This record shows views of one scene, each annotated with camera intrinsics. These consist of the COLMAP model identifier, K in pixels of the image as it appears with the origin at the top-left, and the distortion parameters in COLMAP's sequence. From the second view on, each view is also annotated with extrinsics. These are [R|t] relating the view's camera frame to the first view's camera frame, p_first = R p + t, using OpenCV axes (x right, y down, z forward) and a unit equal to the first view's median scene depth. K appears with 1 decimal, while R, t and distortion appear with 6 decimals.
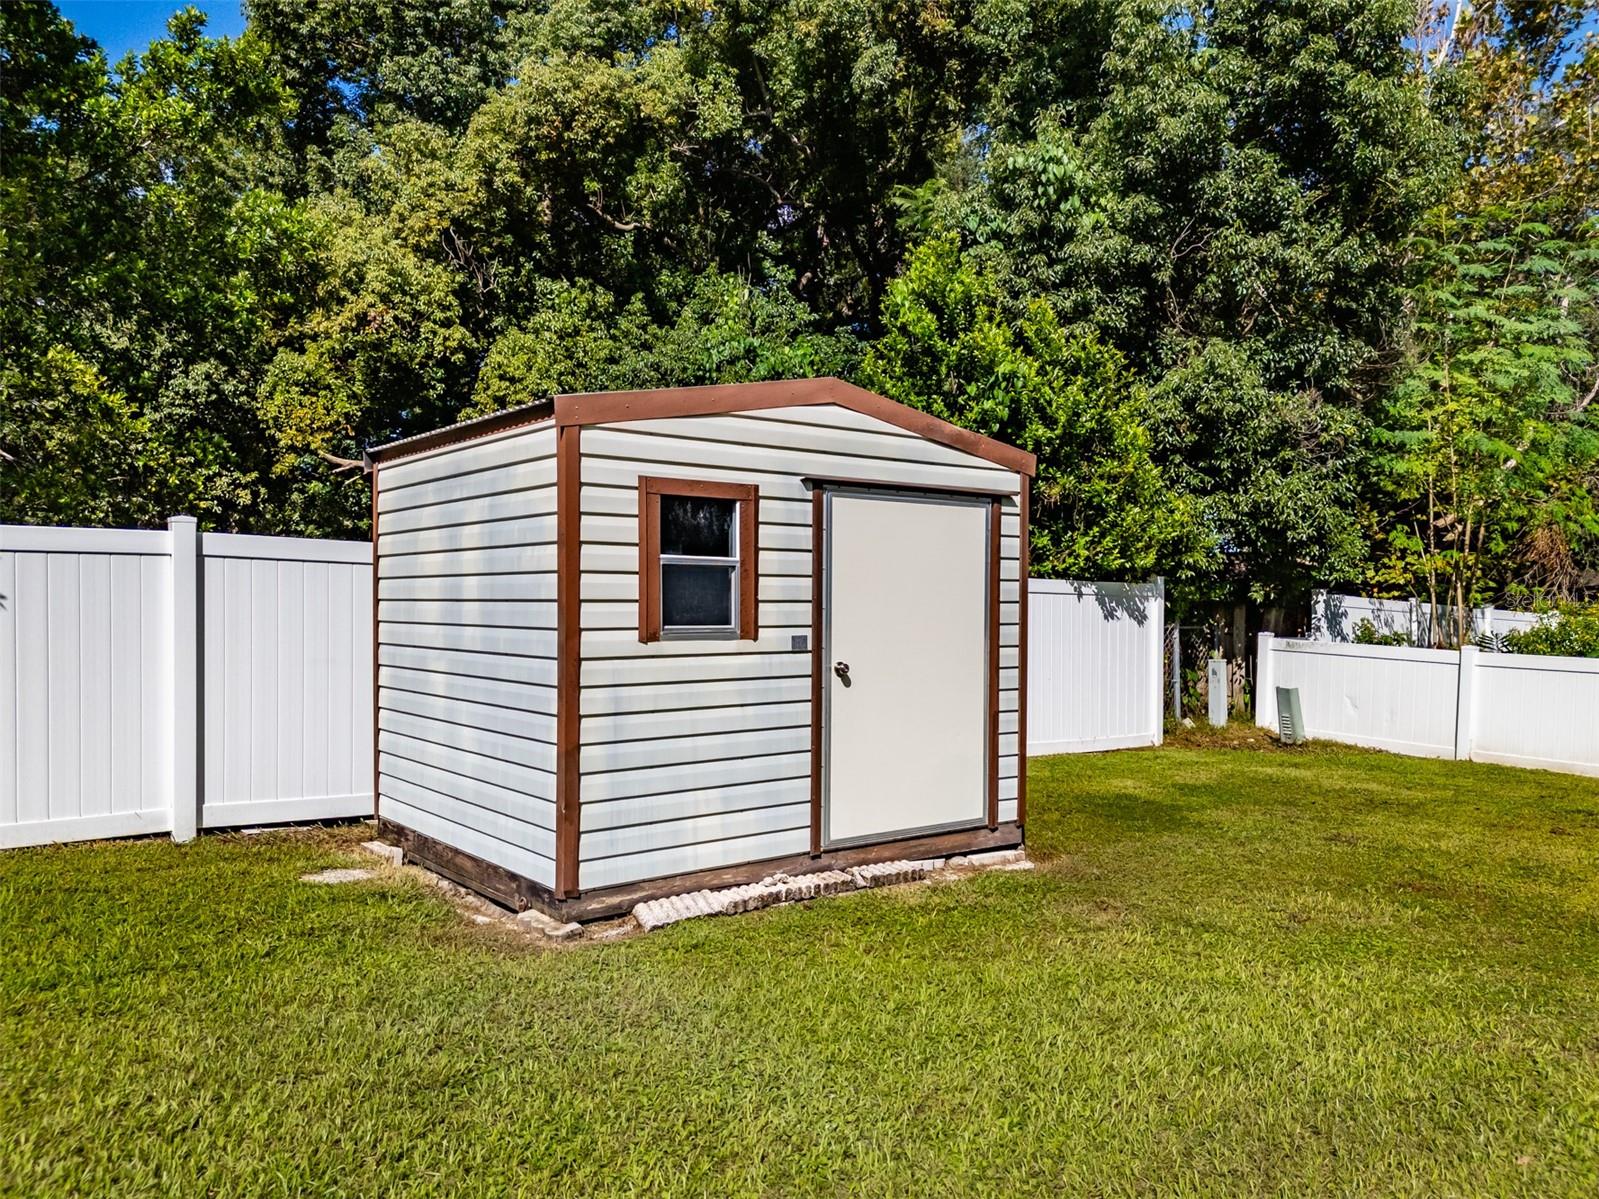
lens RADIAL K [[1177.2, 0, 801.9], [0, 1177.2, 604.1], [0, 0, 1]] dist [0.065065, -0.058940]
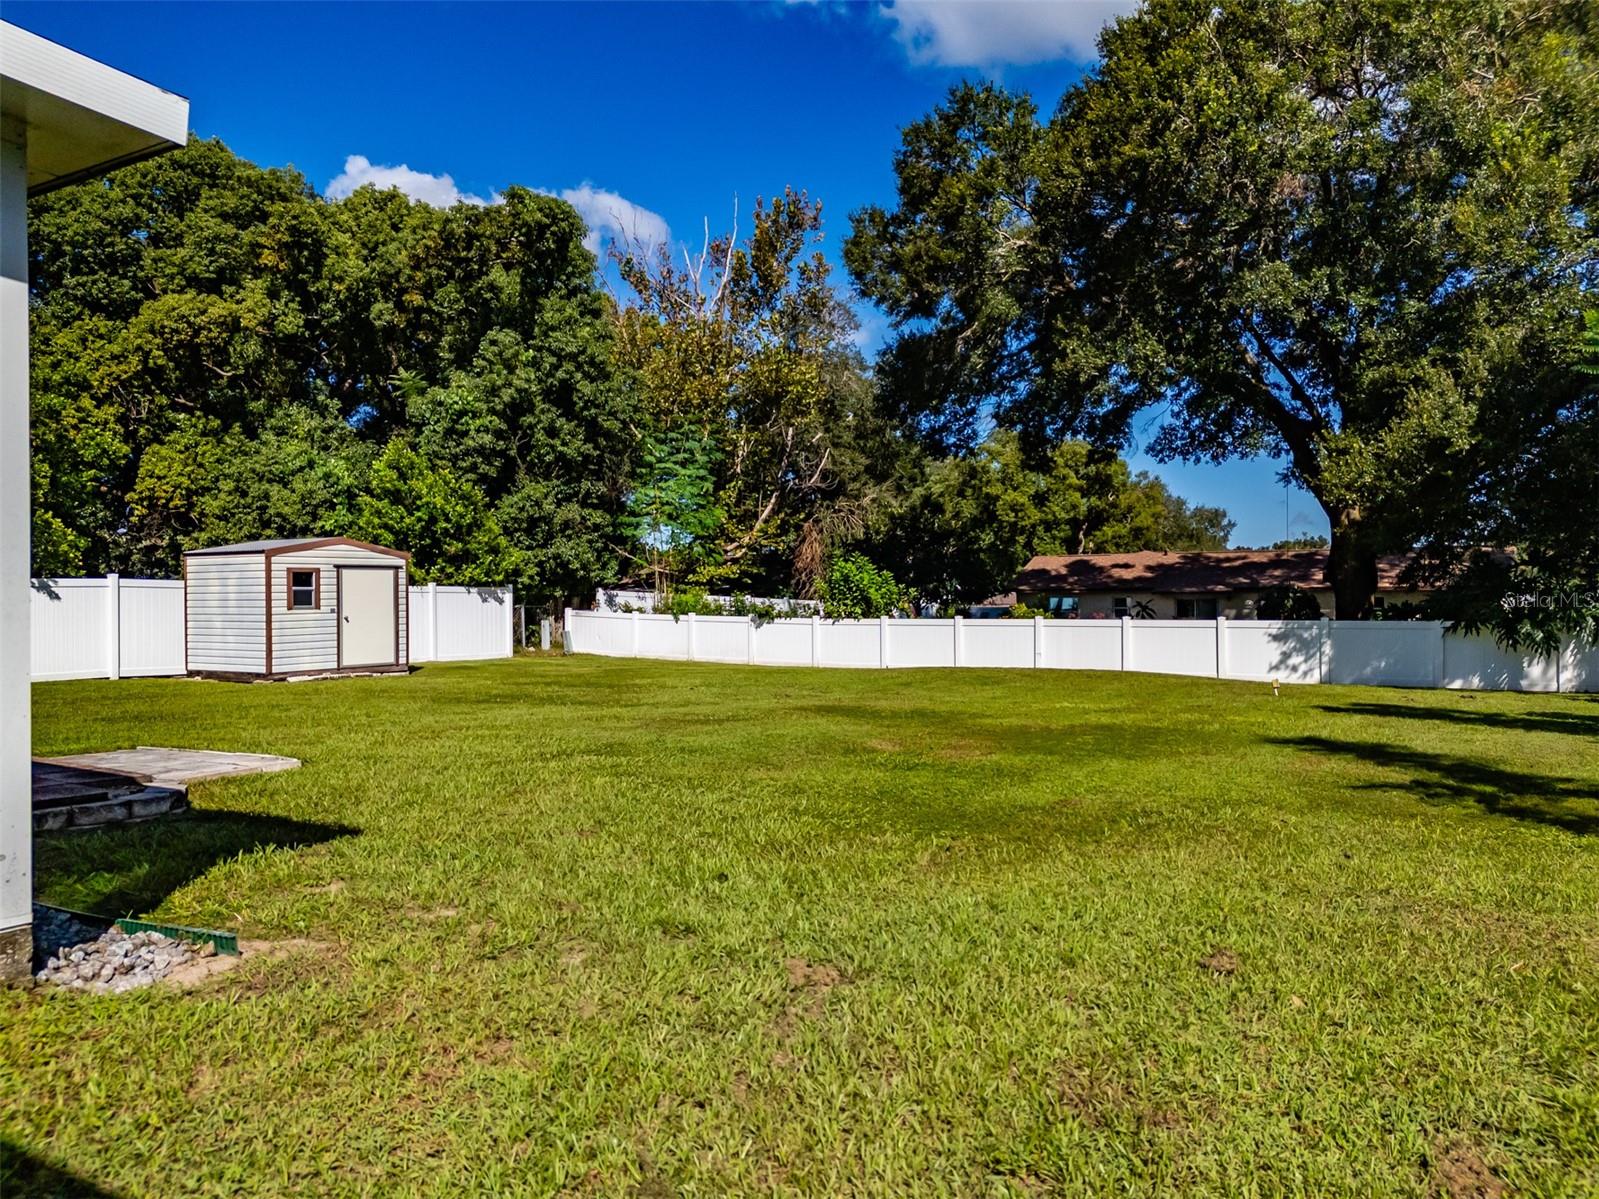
lens RADIAL K [[864.1, 0, 799.5], [0, 864.1, 599.5], [0, 0, 1]] dist [-0.055283, 0.001934]
pose [[0.883929, -0.016555, 0.467327, 0.017075], [0.013371, 0.999859, 0.010129, -0.002794], [-0.467429, -0.002705, 0.884026, -0.748355]]
